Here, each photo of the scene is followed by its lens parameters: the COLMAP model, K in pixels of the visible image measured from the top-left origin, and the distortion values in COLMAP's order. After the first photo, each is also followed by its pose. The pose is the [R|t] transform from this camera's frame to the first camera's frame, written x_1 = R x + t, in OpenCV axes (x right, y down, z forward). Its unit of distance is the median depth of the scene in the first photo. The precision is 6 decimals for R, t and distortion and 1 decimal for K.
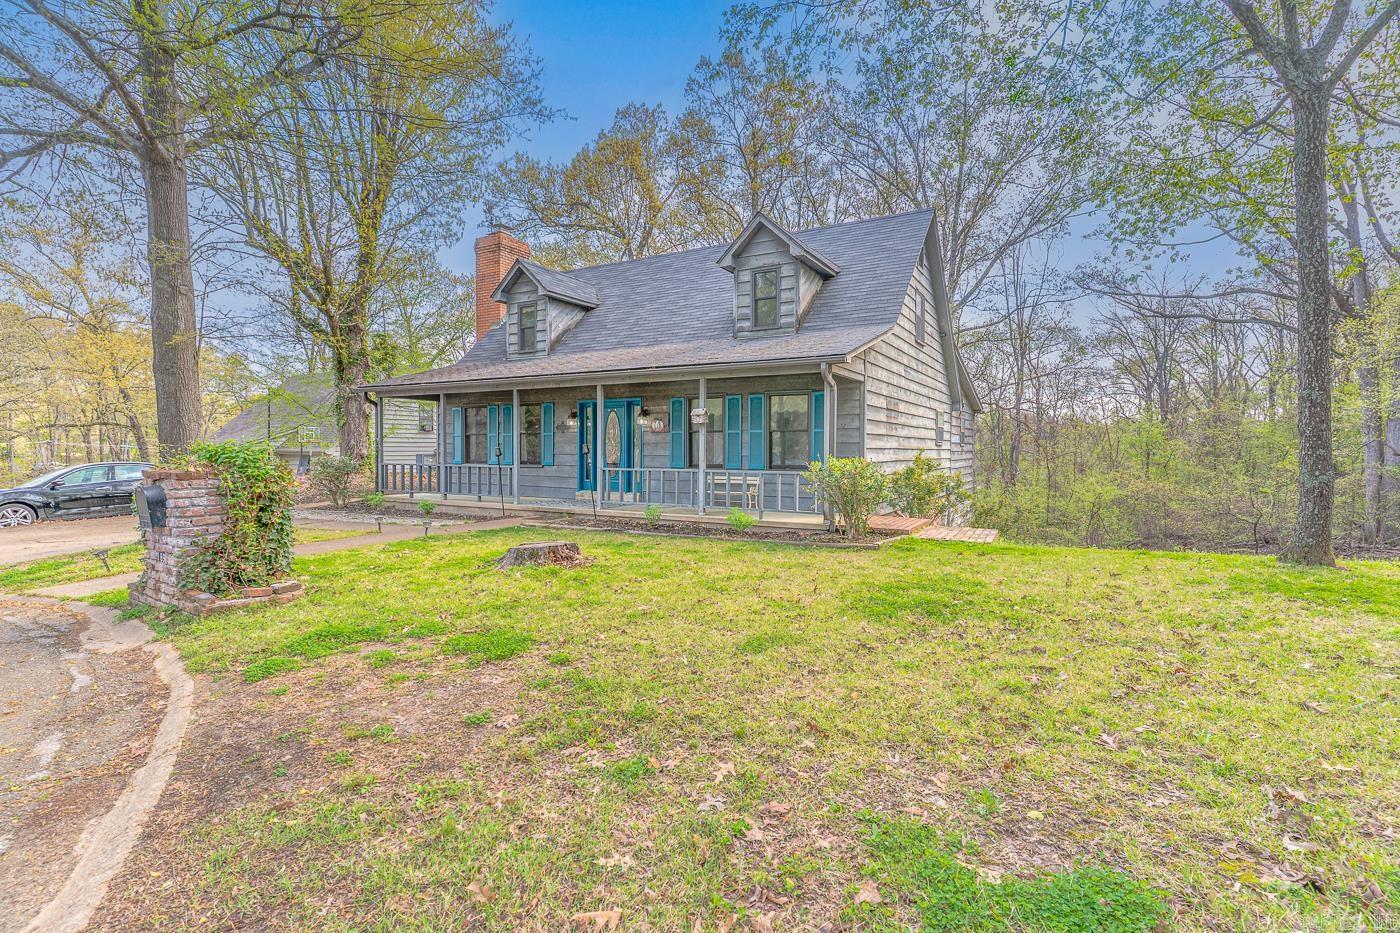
lens RADIAL K [[676.1, 0, 697.5], [0, 676.1, 464.8], [0, 0, 1]] dist [-0.001039, 0.001314]
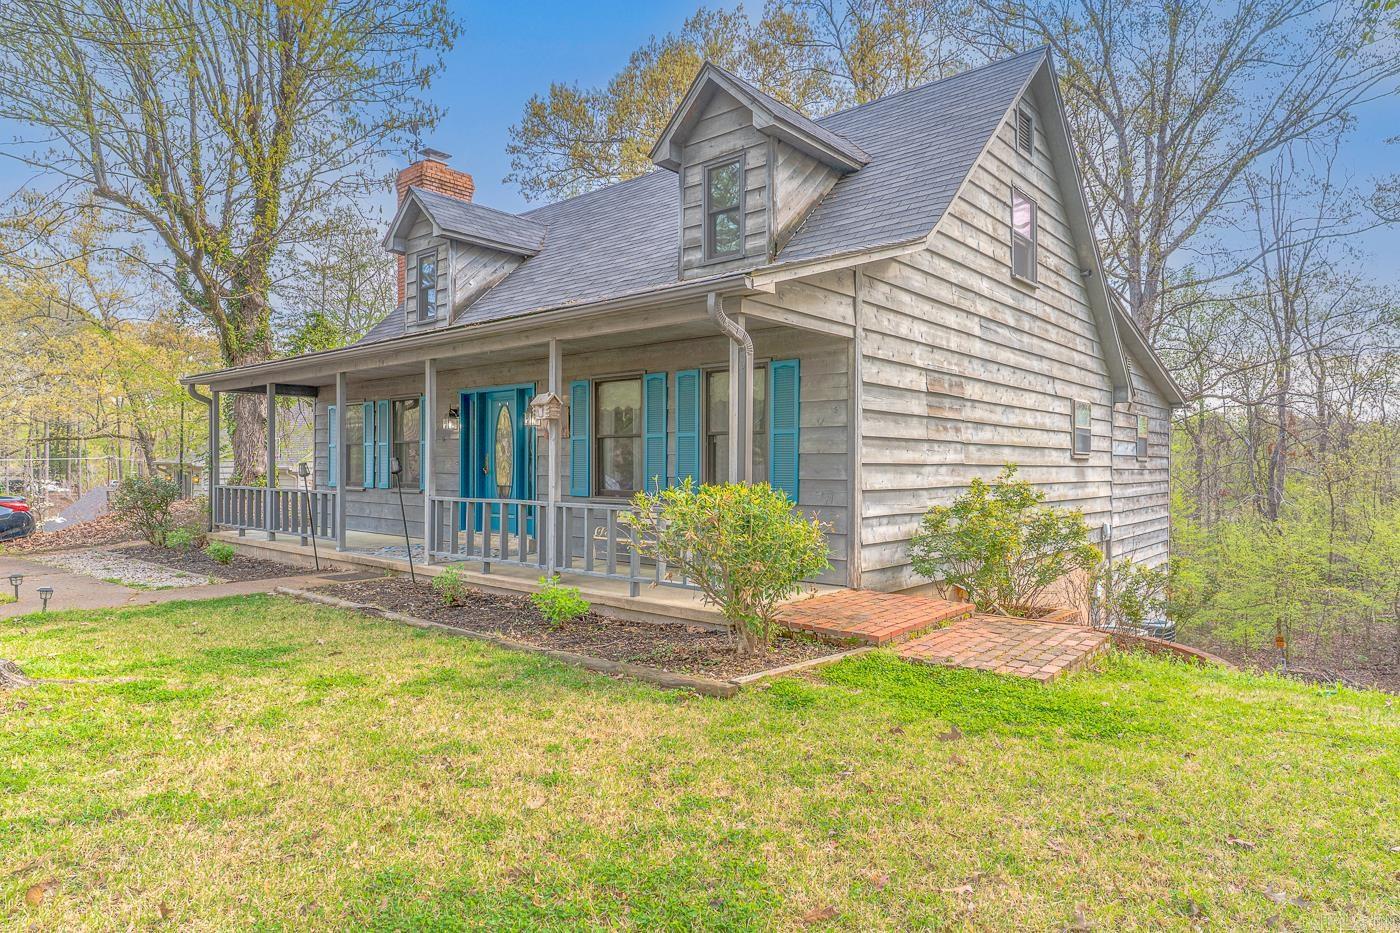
lens RADIAL K [[831.3, 0, 695.2], [0, 831.3, 466.3], [0, 0, 1]] dist [0.000728, -0.000913]
pose [[0.981954, 0.000556, -0.189118, 0.197052], [-0.004770, 0.999750, -0.021831, -0.006317], [0.189059, 0.022339, 0.981712, 0.268035]]
